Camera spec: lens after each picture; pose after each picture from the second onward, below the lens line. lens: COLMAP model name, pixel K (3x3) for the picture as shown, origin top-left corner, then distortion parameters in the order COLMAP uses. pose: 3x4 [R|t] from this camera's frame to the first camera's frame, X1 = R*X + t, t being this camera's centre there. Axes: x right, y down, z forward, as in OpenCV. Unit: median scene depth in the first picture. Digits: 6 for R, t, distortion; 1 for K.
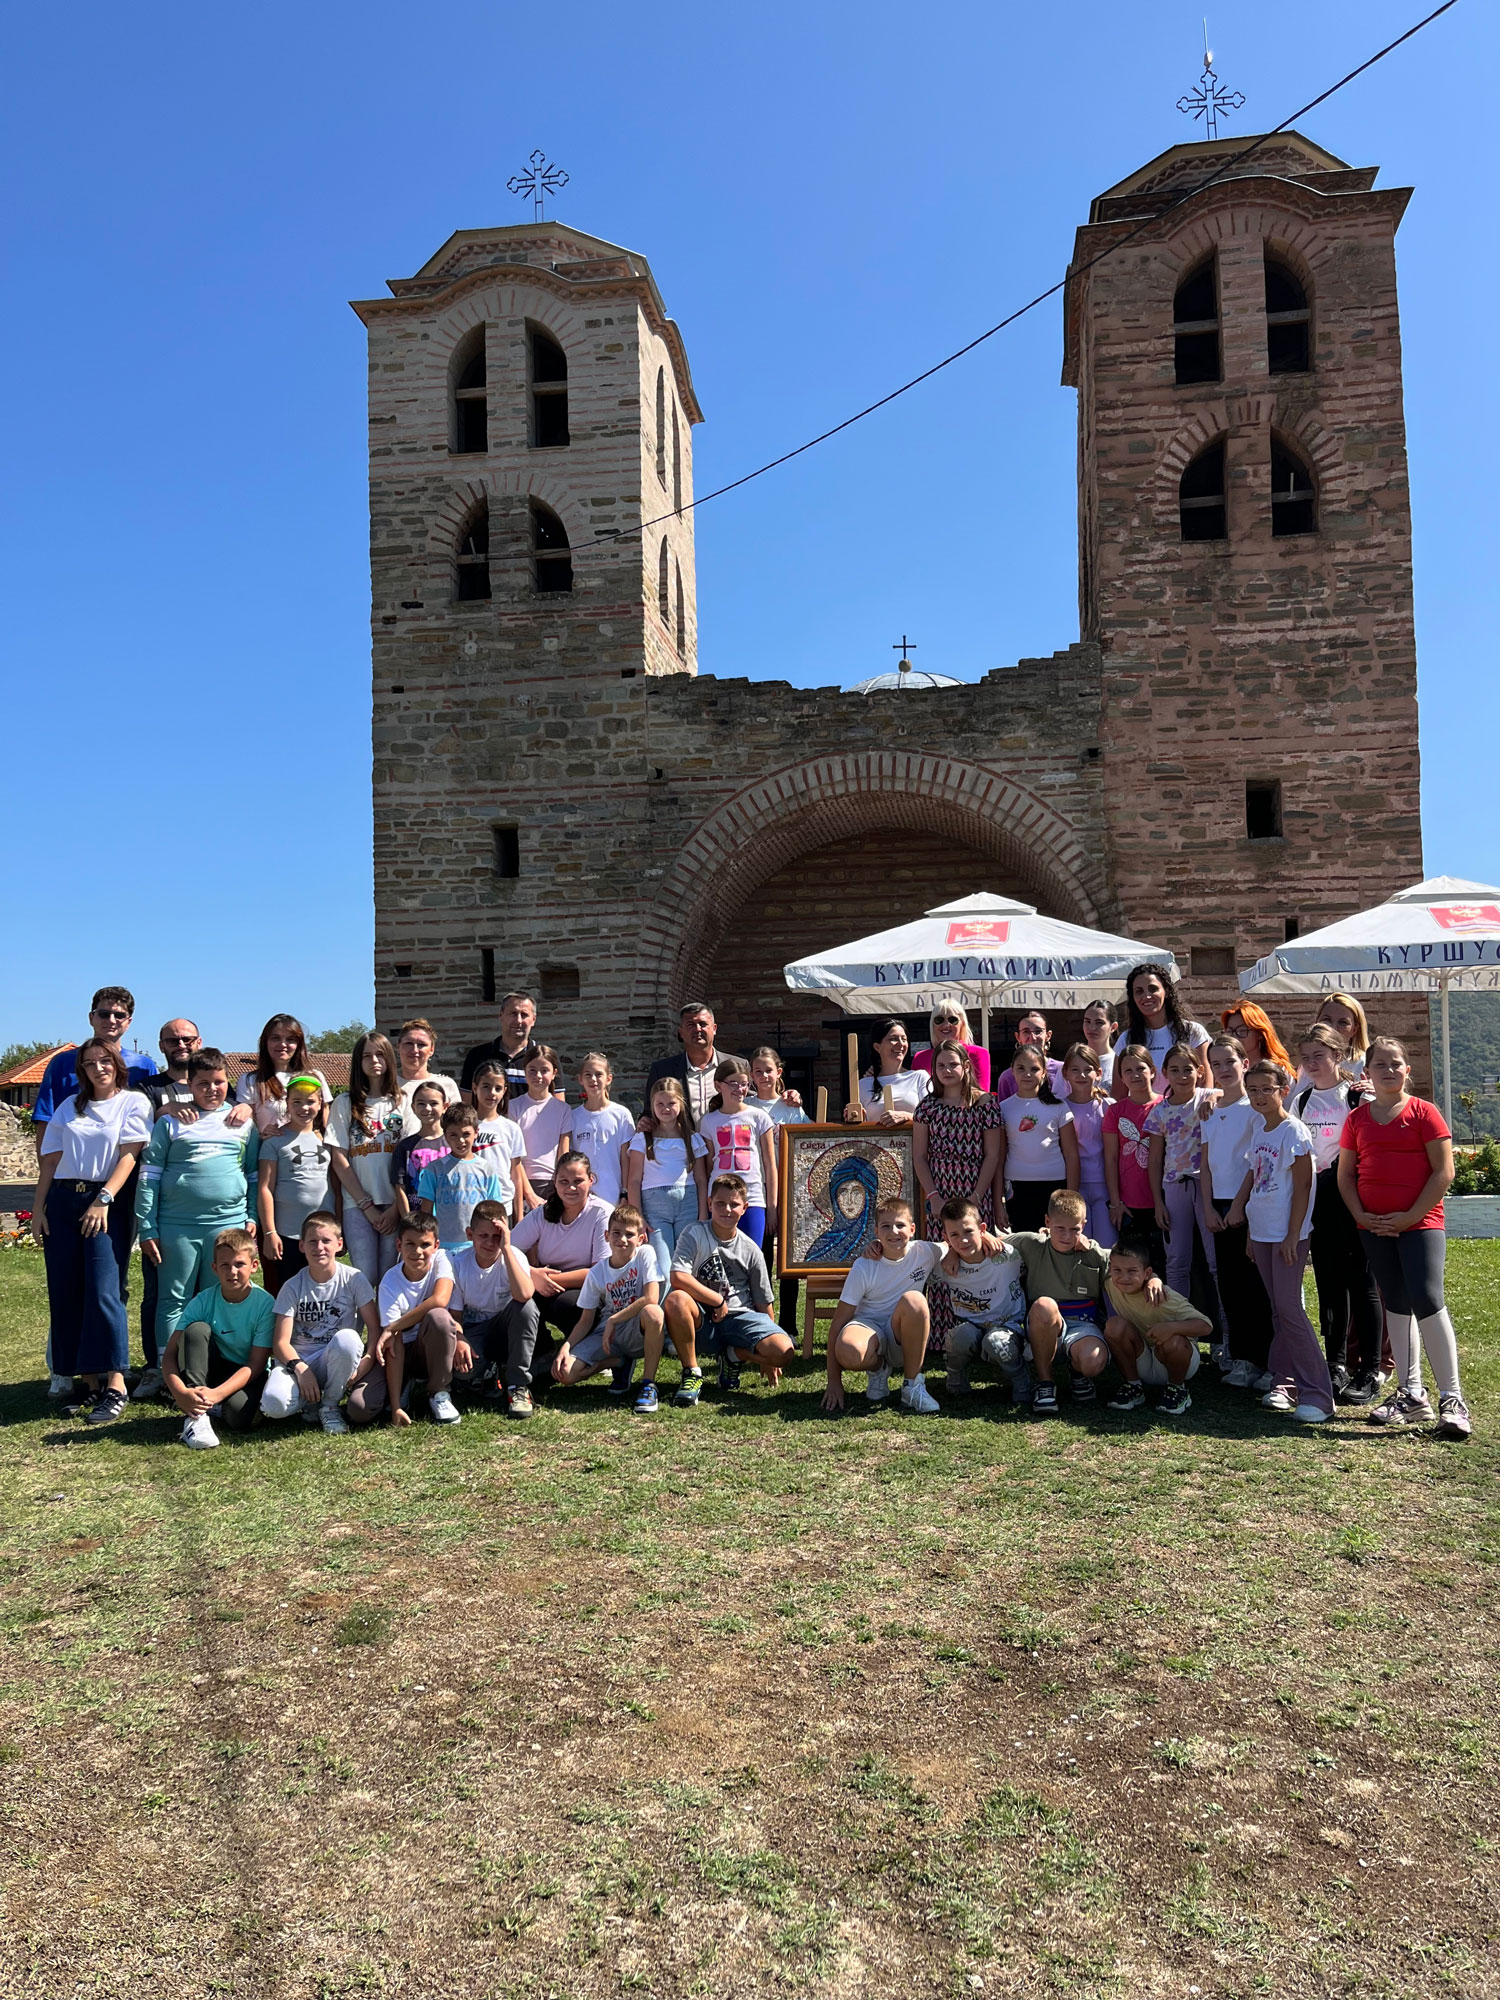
lens RADIAL K [[1509.2, 0, 753.0], [0, 1509.2, 1000.8], [0, 0, 1]] dist [0.003832, -0.017508]
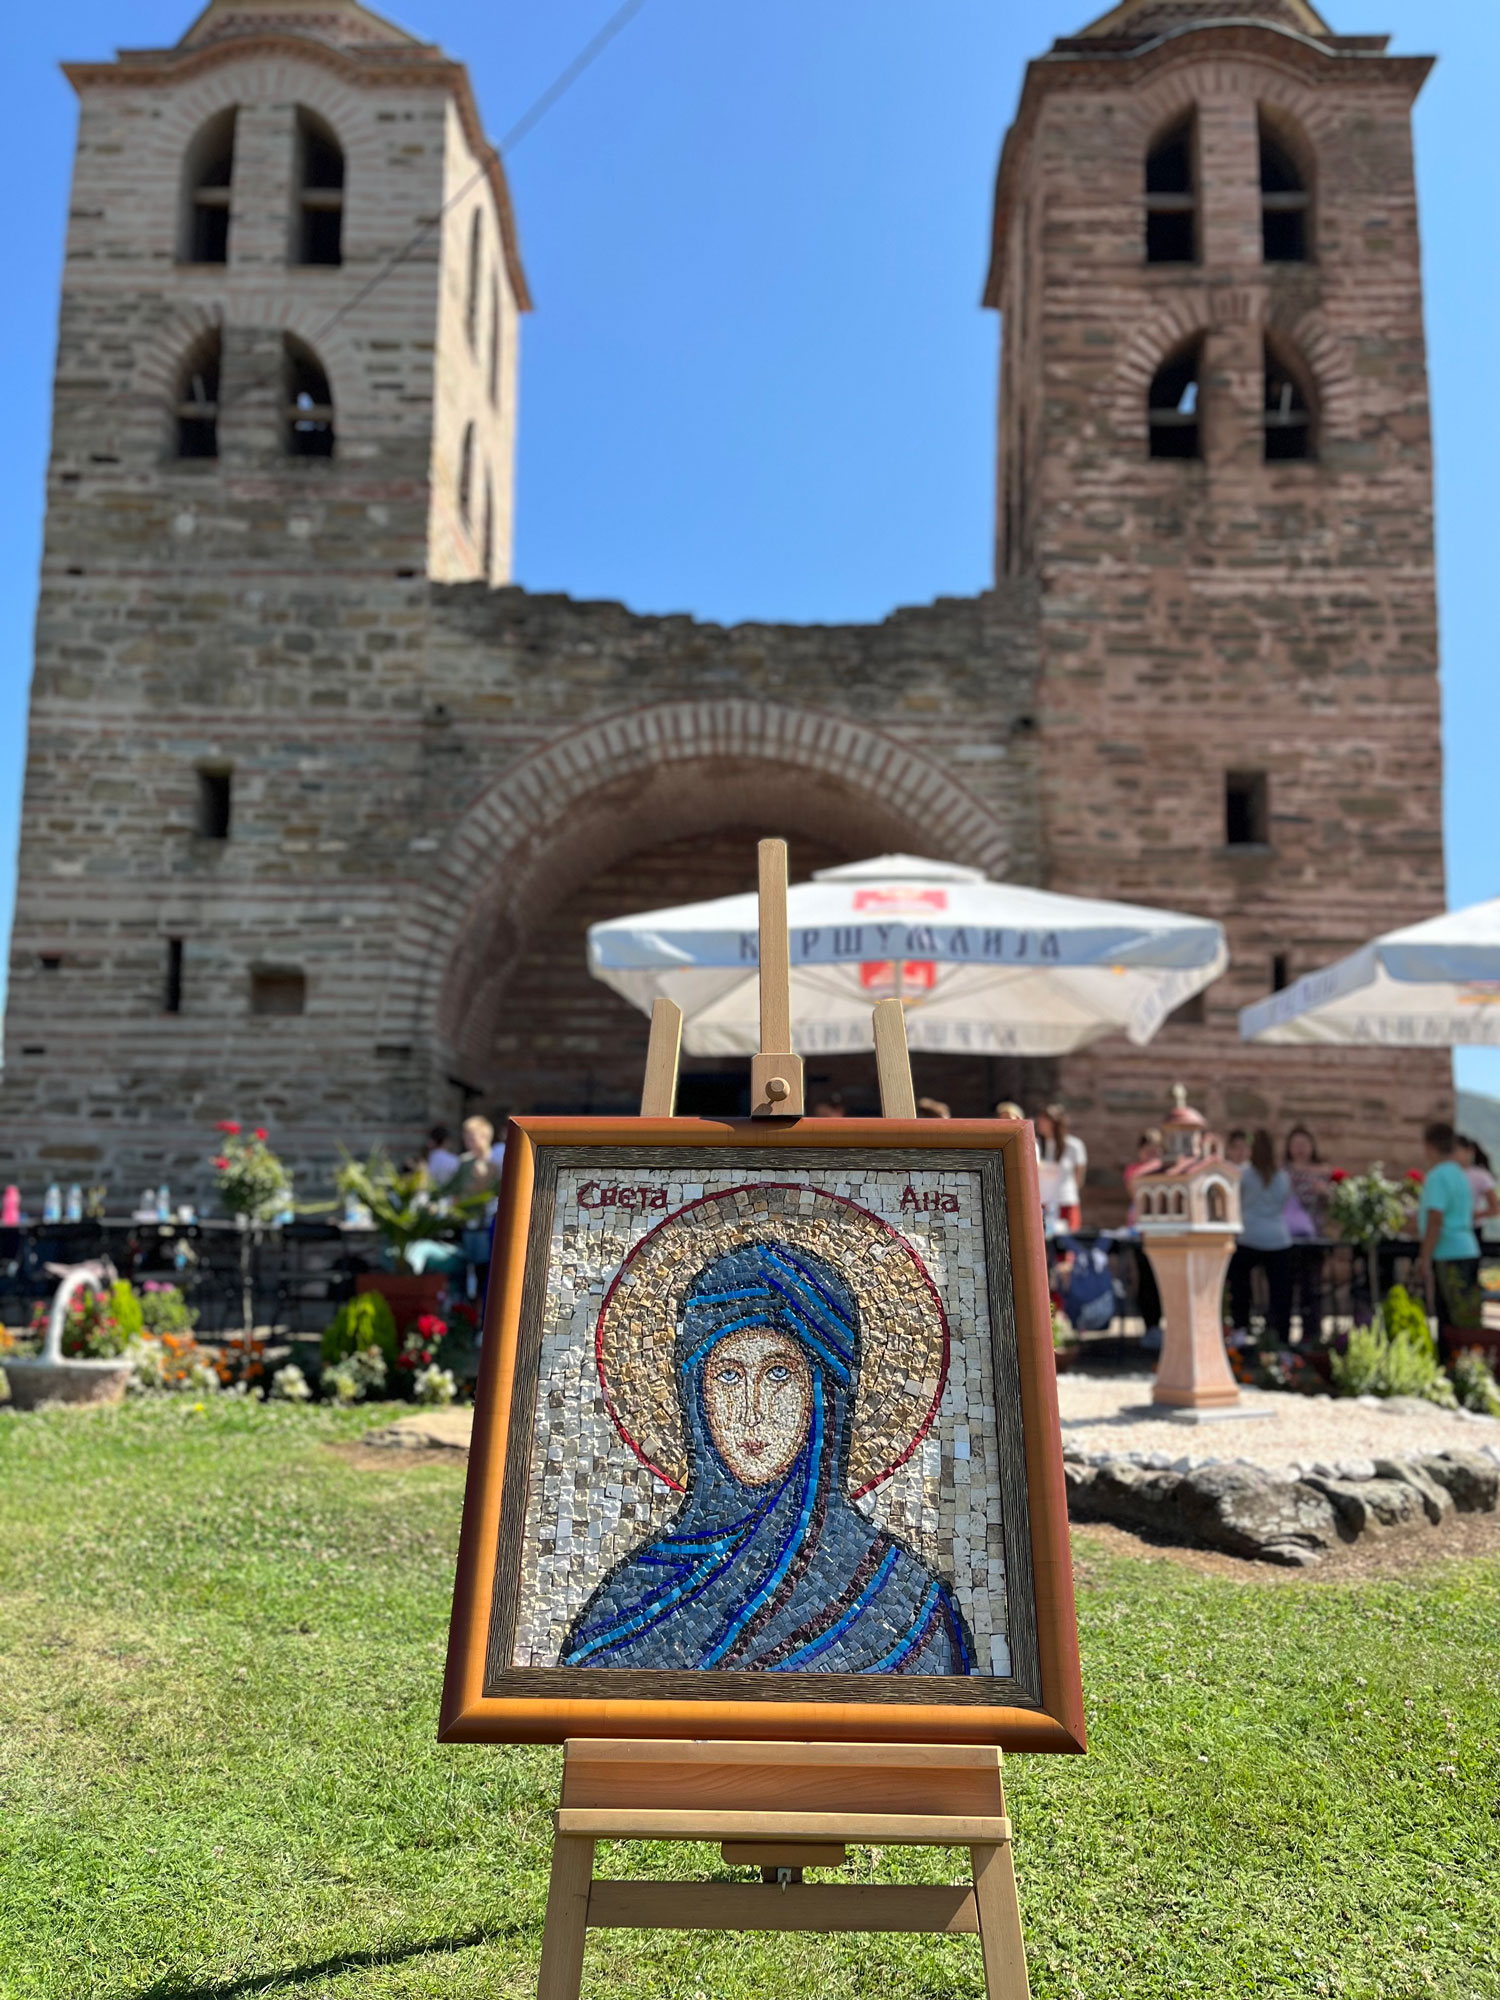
lens RADIAL K [[1509.2, 0, 749.8], [0, 1509.2, 1003.5], [0, 0, 1]] dist [0.003832, -0.017508]
pose [[0.992491, 0.050696, 0.111314, 0.011825], [-0.043604, 0.996916, -0.065251, 0.029845], [-0.114278, 0.059908, 0.991641, 0.276936]]
